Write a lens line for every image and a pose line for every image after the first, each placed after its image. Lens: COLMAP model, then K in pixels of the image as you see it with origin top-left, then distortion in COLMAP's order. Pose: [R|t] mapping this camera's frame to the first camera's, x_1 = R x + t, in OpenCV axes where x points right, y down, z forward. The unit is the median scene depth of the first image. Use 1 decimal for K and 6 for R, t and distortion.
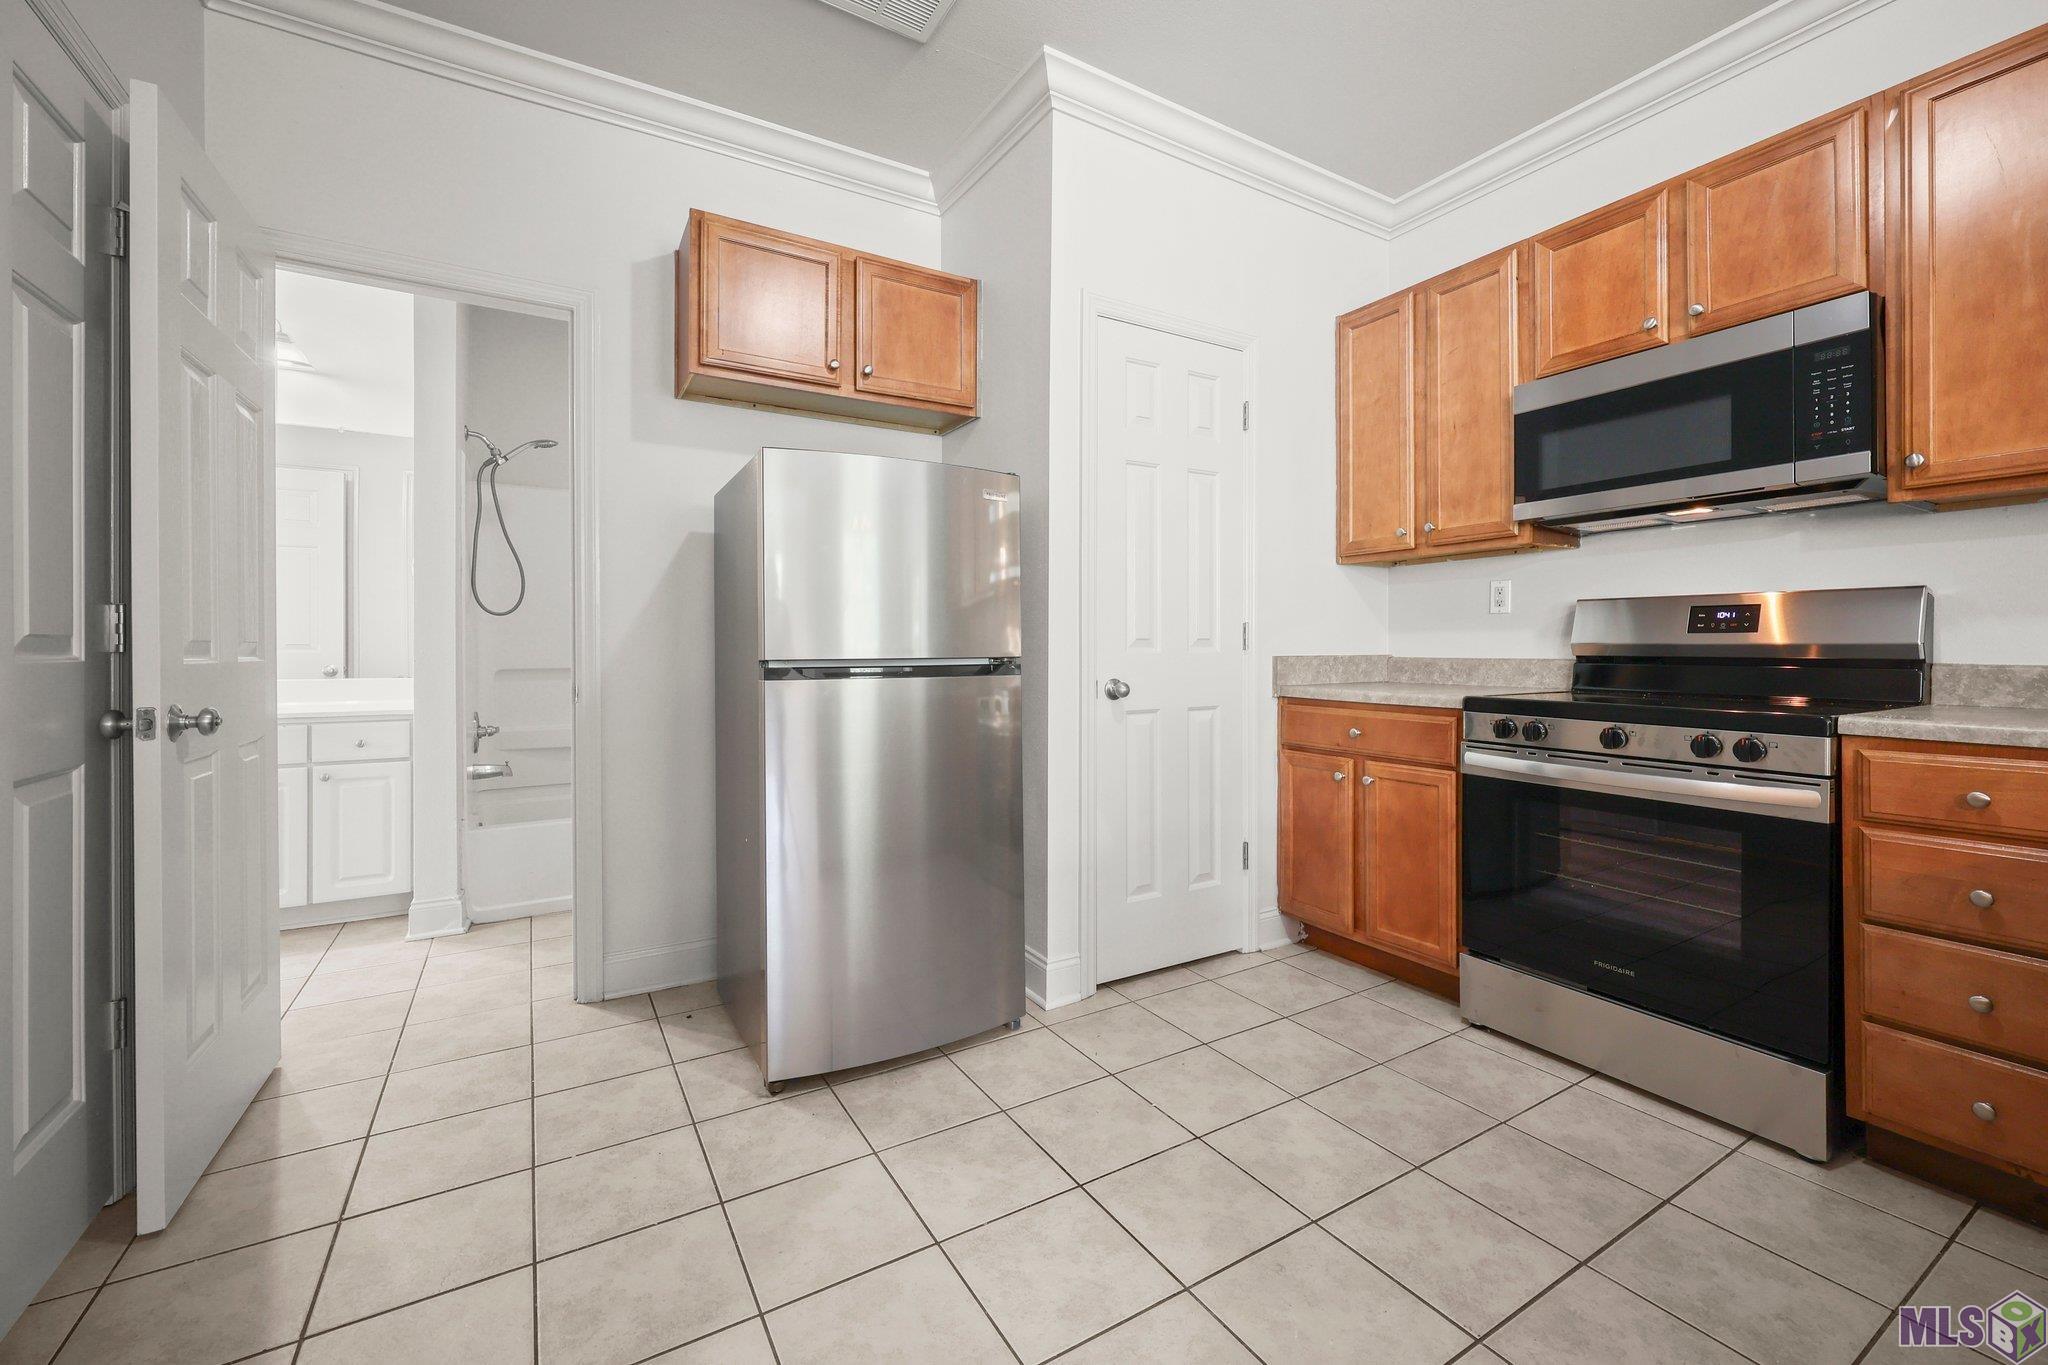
lens RADIAL K [[835.6, 0, 1030.6], [0, 835.6, 660.5], [0, 0, 1]] dist [0.004187, 0.000671]
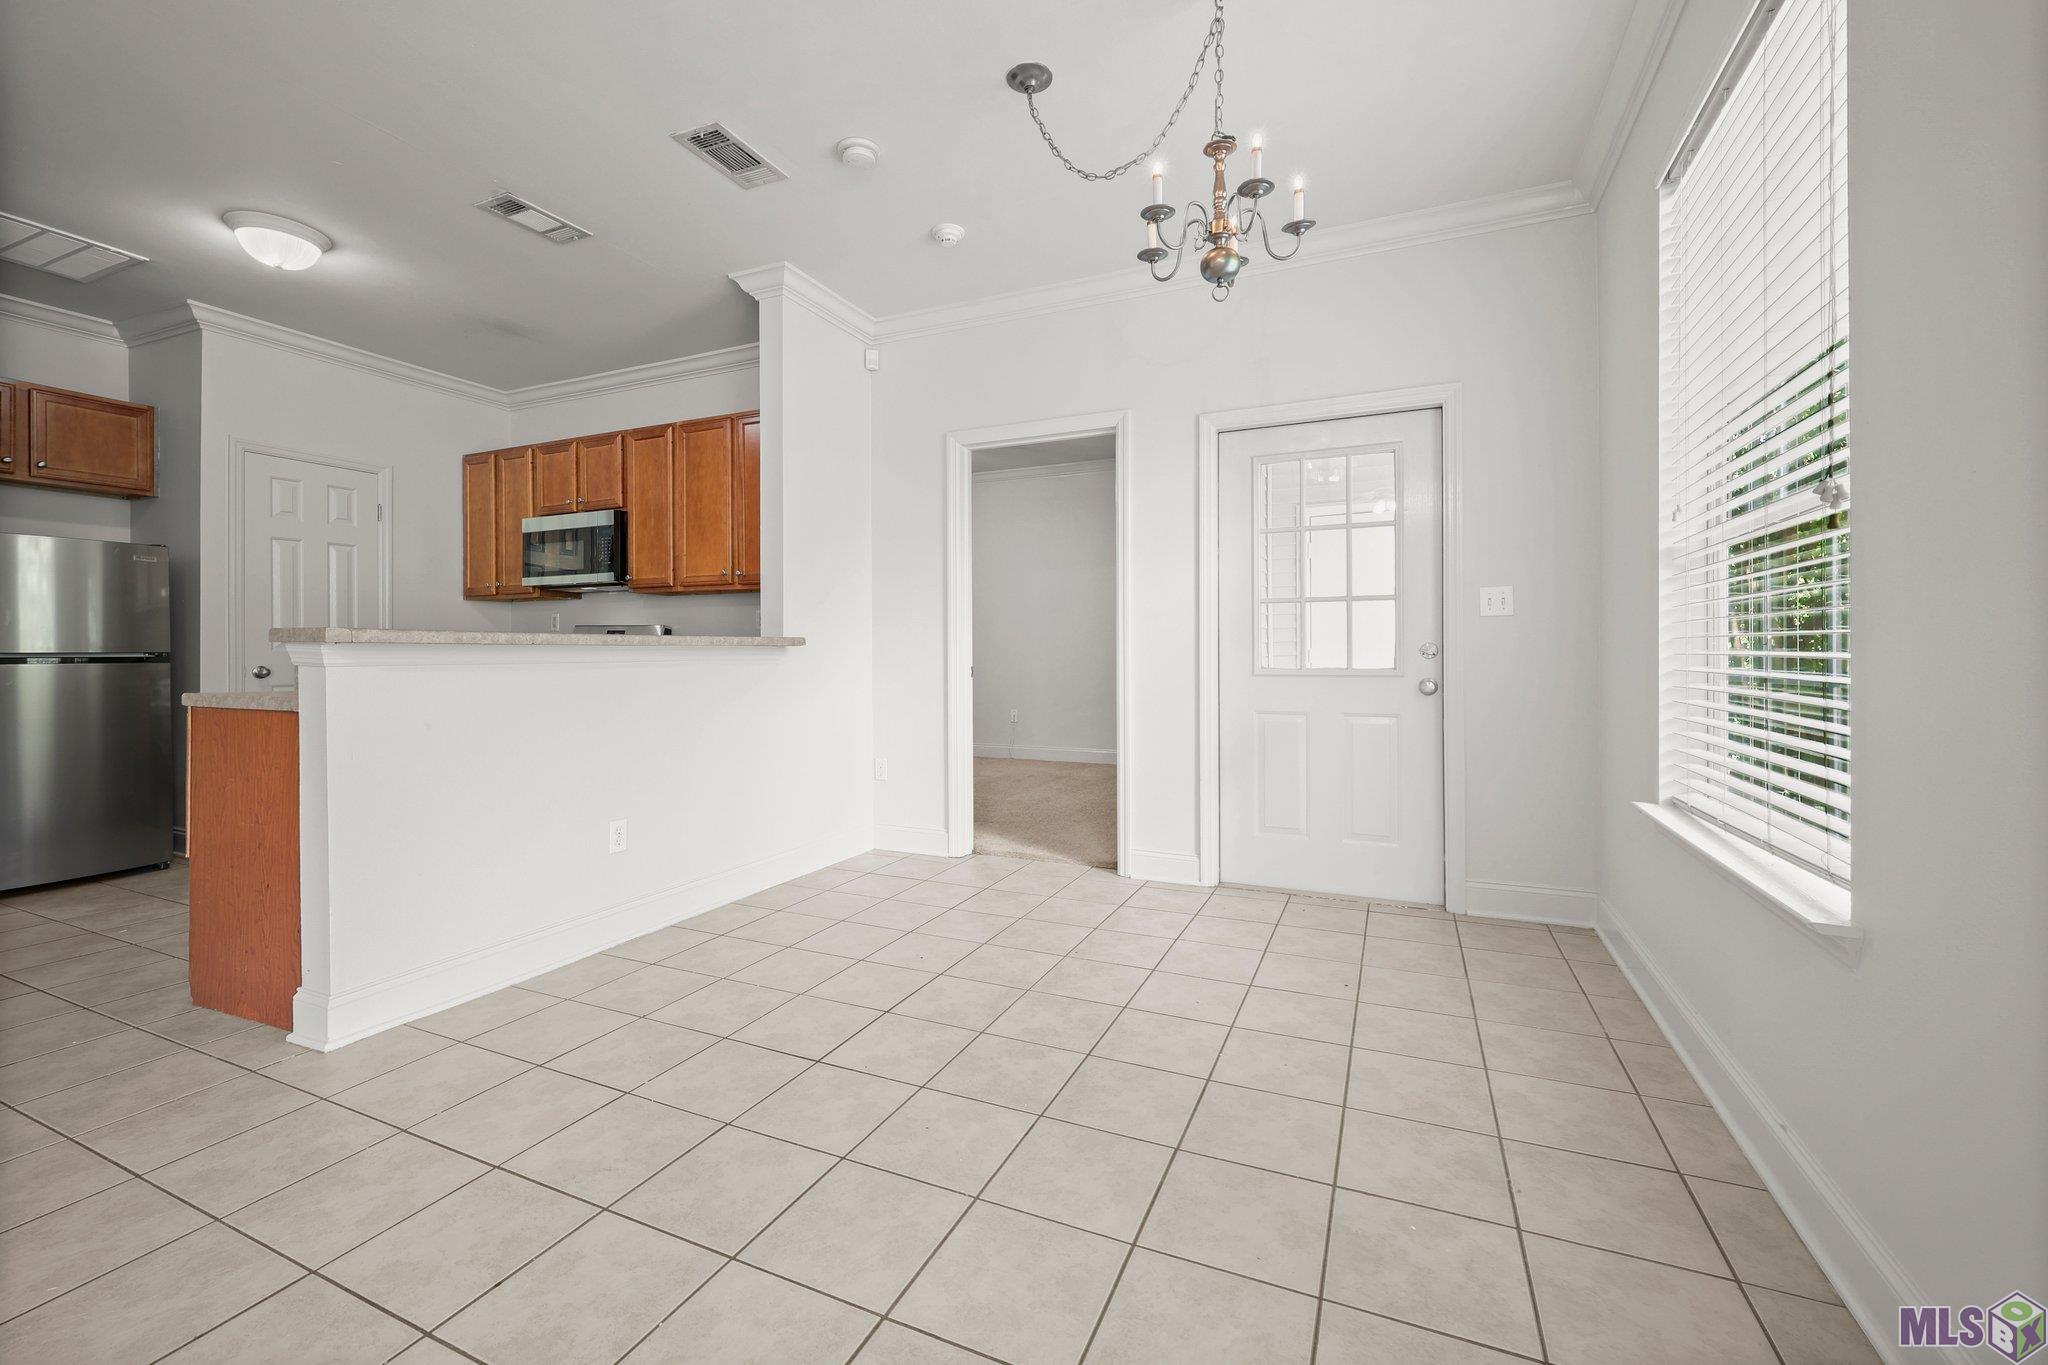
lens RADIAL K [[835.6, 0, 1007.4], [0, 835.6, 669.6], [0, 0, 1]] dist [0.004187, 0.000671]
pose [[0.839620, 0.002537, 0.543168, 0.448600], [-0.004317, 0.999989, 0.002003, 0.019876], [-0.543157, -0.004027, 0.839622, -1.242882]]
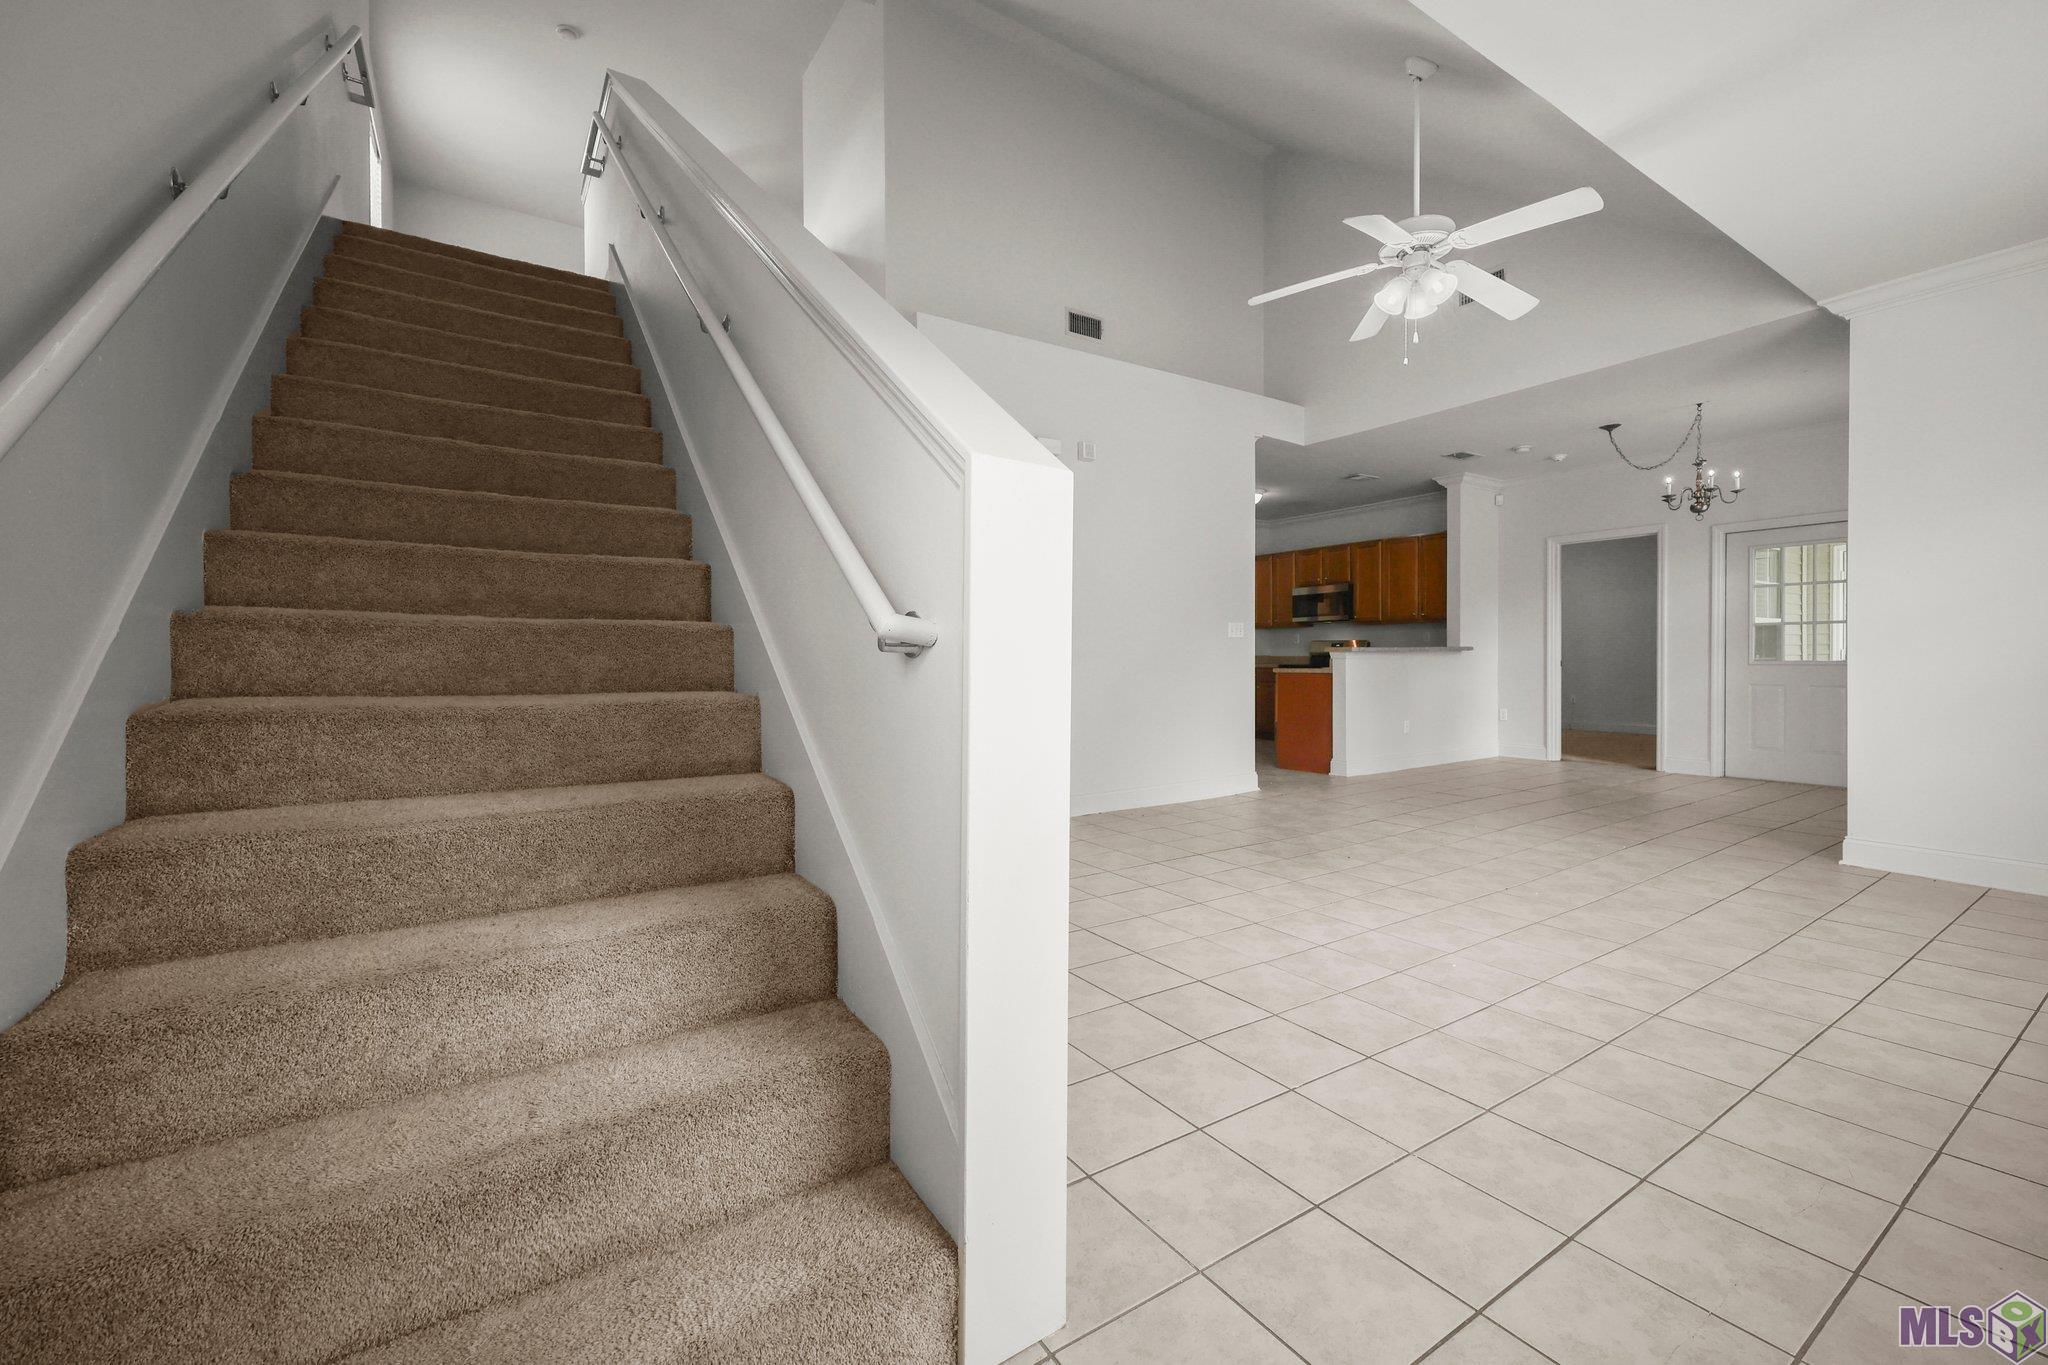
lens RADIAL K [[835.6, 0, 1022.3], [0, 835.6, 672.2], [0, 0, 1]] dist [0.004187, 0.000671]
pose [[0.999525, 0.007338, 0.029947, -0.772474], [-0.007533, 0.999951, 0.006391, 0.053984], [-0.029898, -0.006613, 0.999531, -2.818725]]
